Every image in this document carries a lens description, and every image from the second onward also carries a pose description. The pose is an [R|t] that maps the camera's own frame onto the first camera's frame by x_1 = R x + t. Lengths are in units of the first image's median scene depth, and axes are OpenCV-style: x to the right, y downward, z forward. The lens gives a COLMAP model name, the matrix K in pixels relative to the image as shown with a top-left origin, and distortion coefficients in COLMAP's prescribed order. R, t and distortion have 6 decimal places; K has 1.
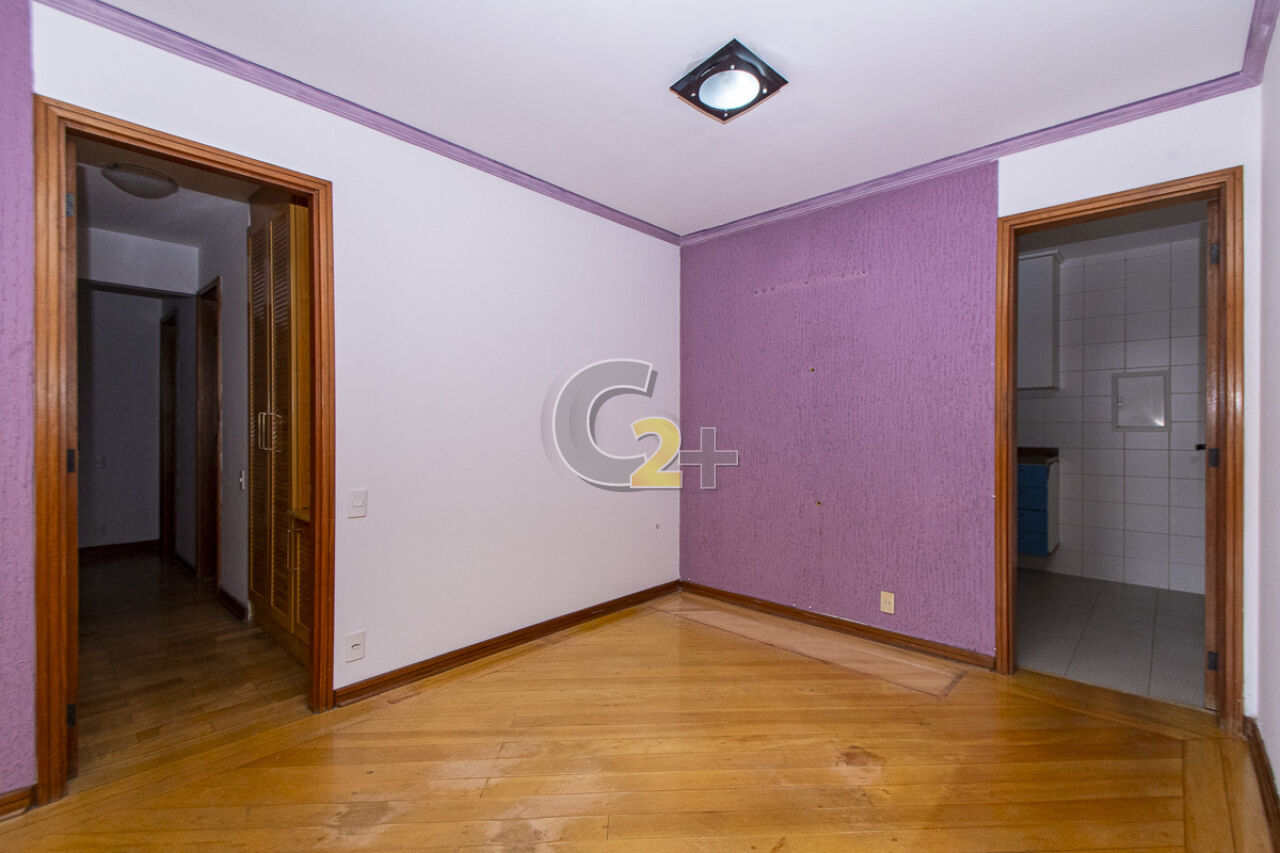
lens RADIAL K [[559.9, 0, 642.4], [0, 559.9, 435.7], [0, 0, 1]] dist [-0.000992, -0.000599]
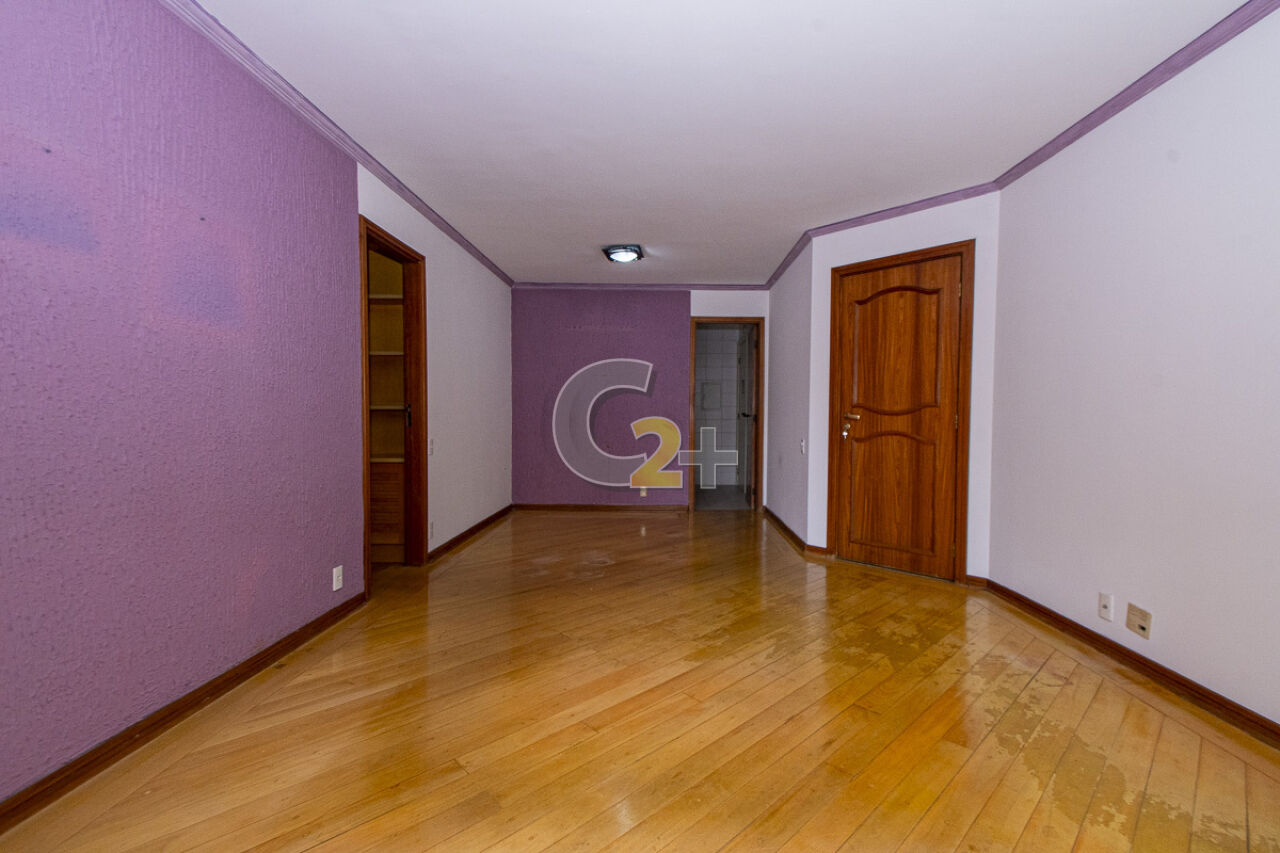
lens RADIAL K [[559.9, 0, 642.4], [0, 559.9, 435.7], [0, 0, 1]] dist [-0.000992, -0.000599]
pose [[0.764675, -0.018639, 0.644146, -1.020024], [0.000503, 0.999599, 0.028327, 0.038997], [-0.644416, -0.021337, 0.764377, -0.653282]]
